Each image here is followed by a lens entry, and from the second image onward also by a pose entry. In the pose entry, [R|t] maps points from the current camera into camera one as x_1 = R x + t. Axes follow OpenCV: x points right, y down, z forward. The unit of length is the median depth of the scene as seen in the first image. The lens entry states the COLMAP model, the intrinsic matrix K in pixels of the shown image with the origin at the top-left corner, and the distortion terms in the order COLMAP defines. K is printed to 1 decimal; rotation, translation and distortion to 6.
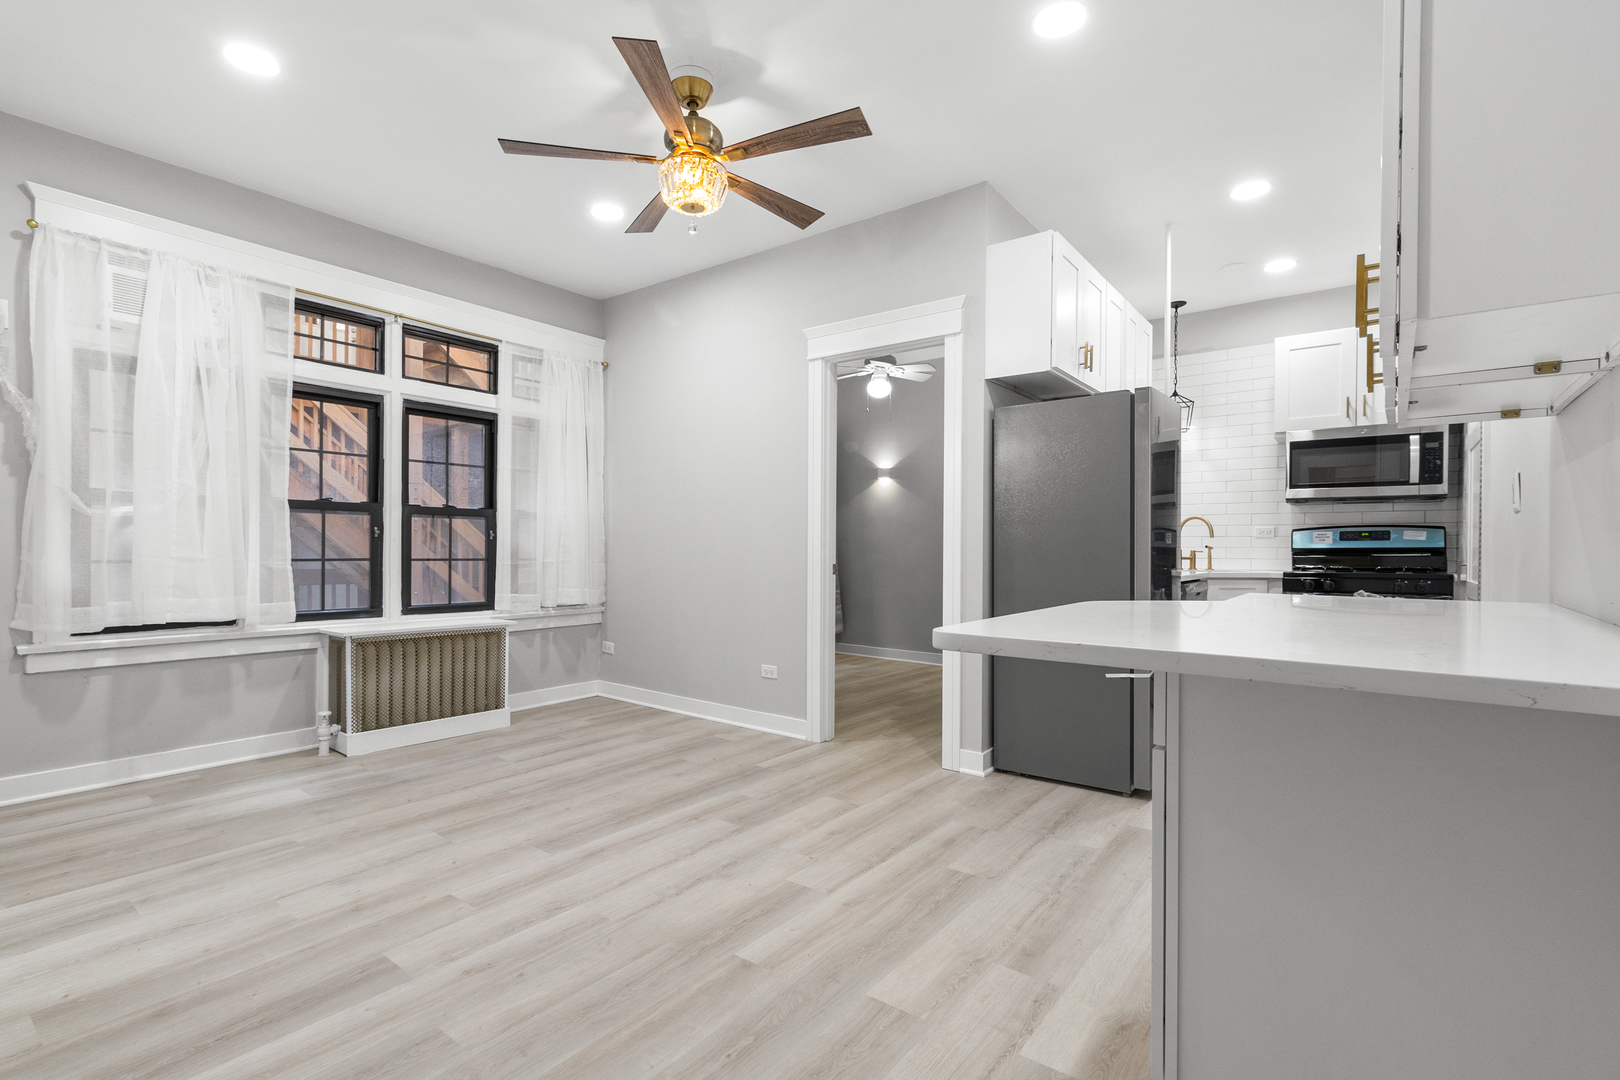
lens RADIAL K [[761.6, 0, 801.8], [0, 761.6, 551.5], [0, 0, 1]] dist [0.004963, 0.000517]
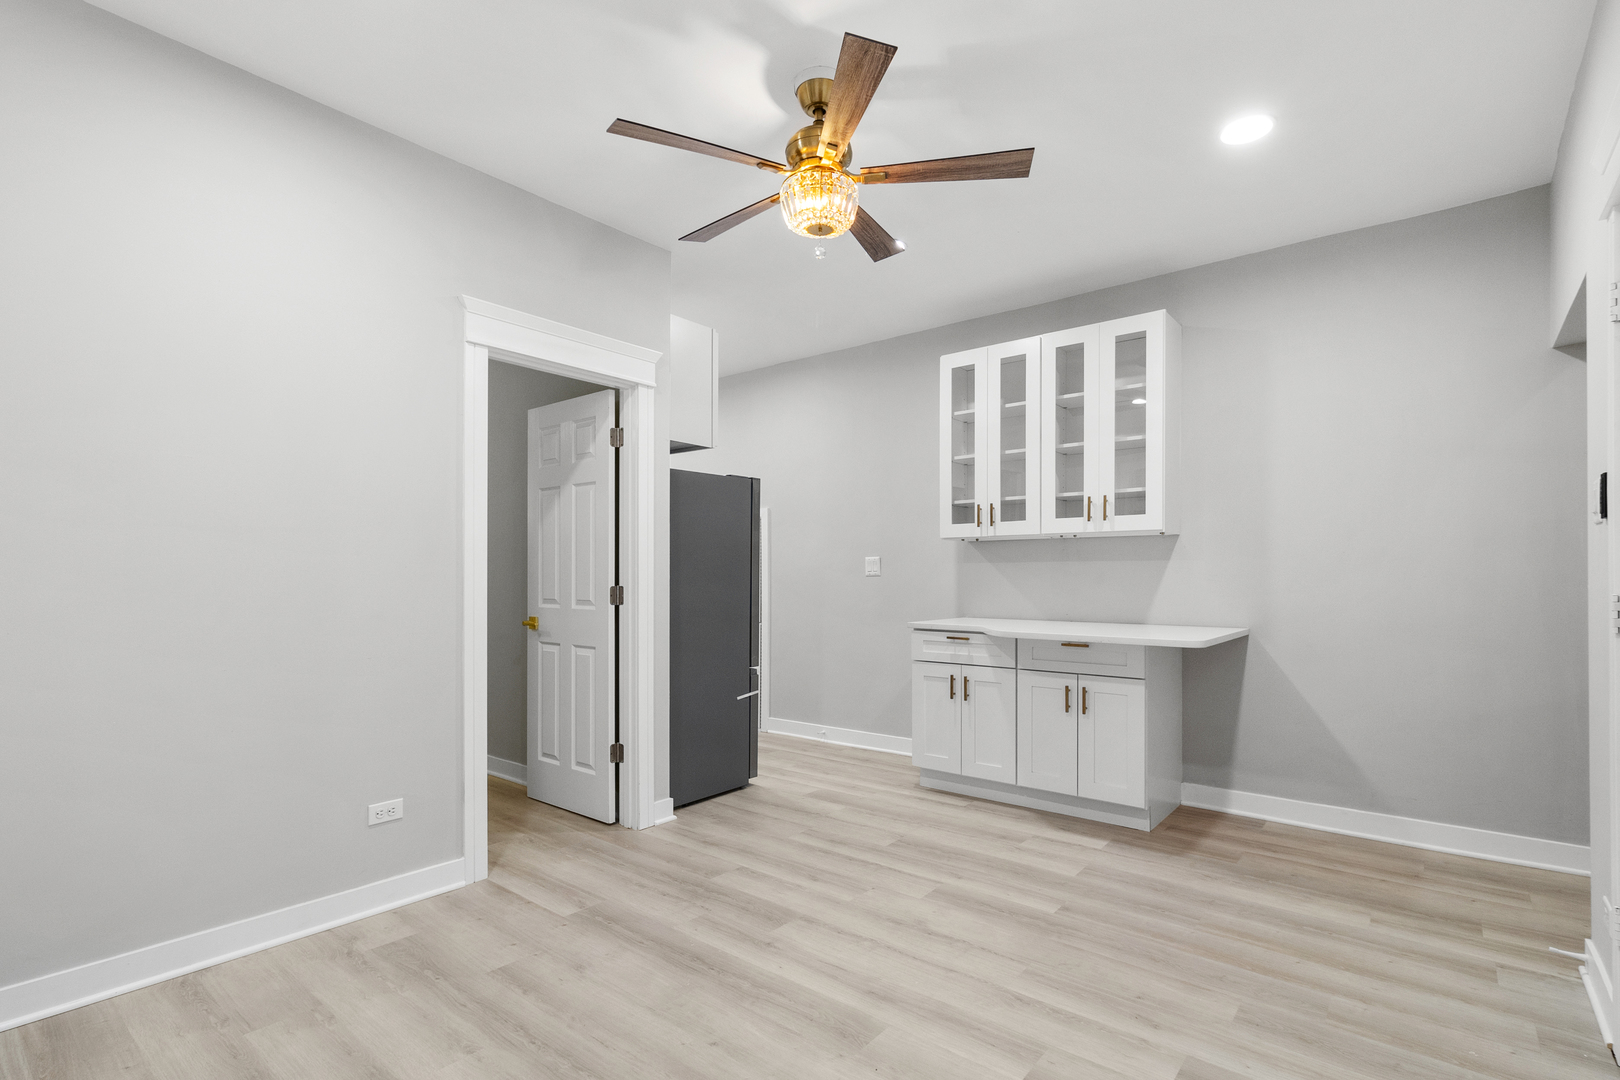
lens RADIAL K [[761.6, 0, 826.8], [0, 761.6, 575.1], [0, 0, 1]] dist [0.004963, 0.000517]
pose [[0.007426, -0.002338, 0.999970, -1.087020], [0.006016, 0.999979, 0.002293, -0.055796], [-0.999954, 0.005999, 0.007440, 1.049772]]
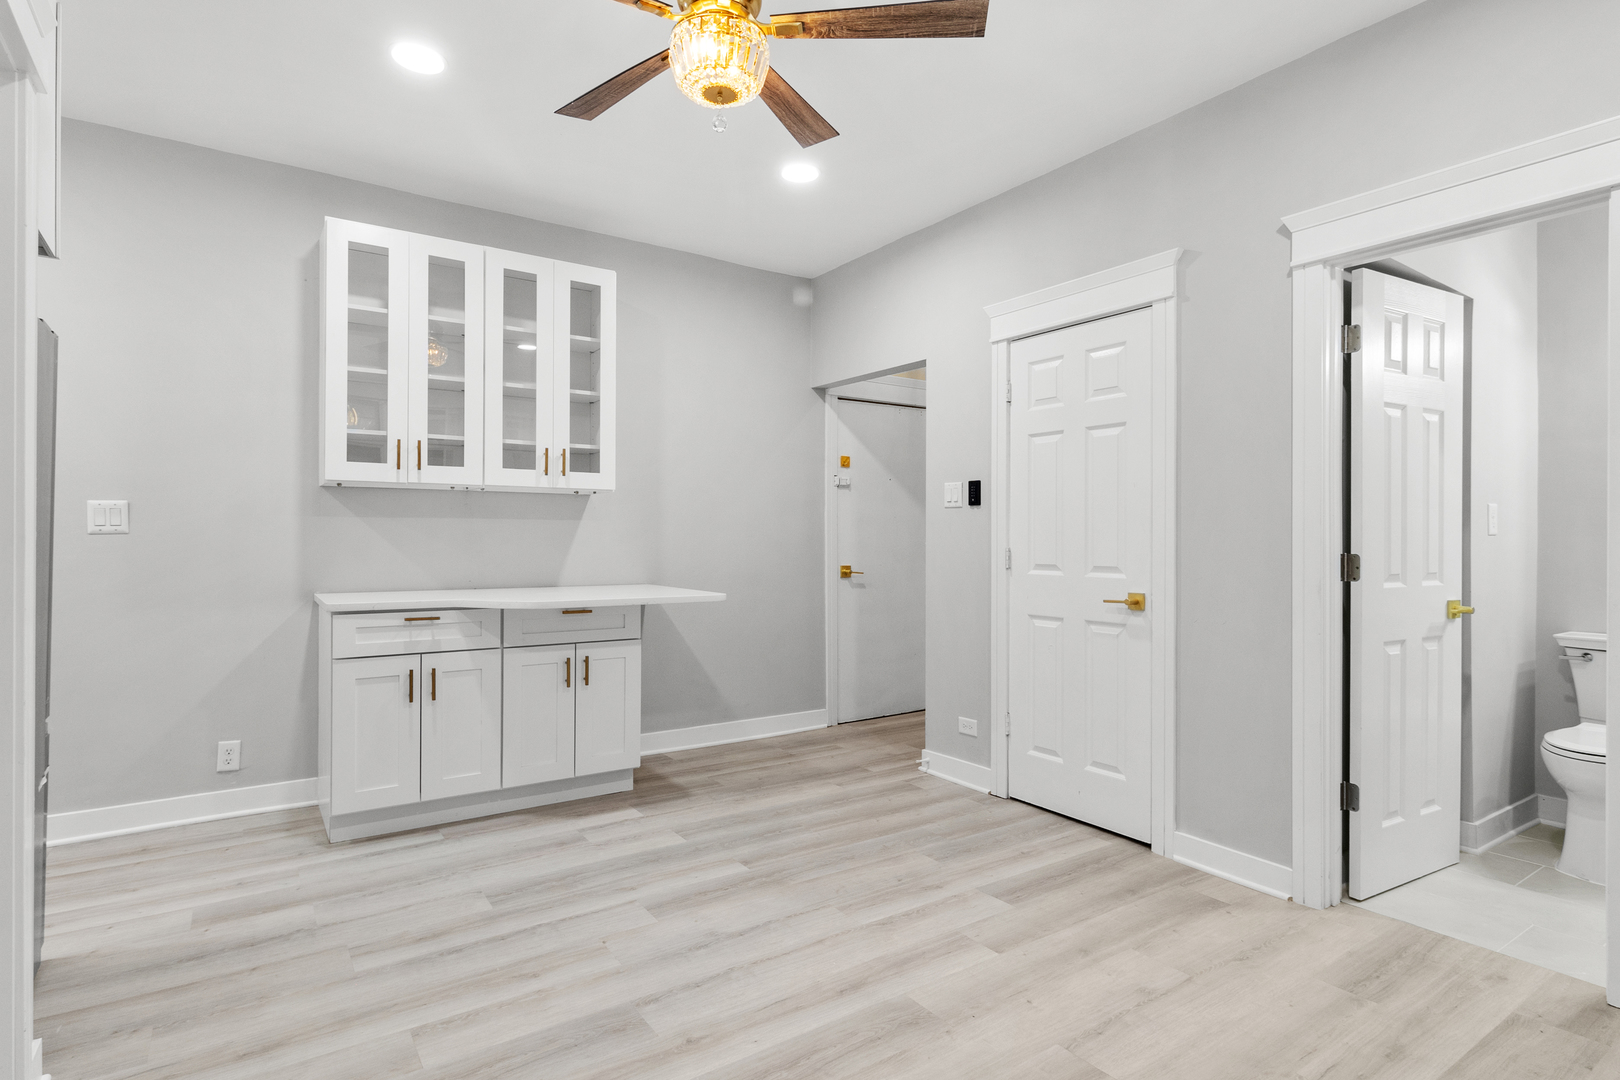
lens RADIAL K [[826.9, 0, 803.1], [0, 826.9, 536.7], [0, 0, 1]] dist [0.001134, 0.001072]
pose [[-0.951905, -0.007588, 0.306298, -0.475740], [-0.005885, 0.999962, 0.006481, -0.058032], [-0.306335, 0.004367, -0.951914, 1.798463]]
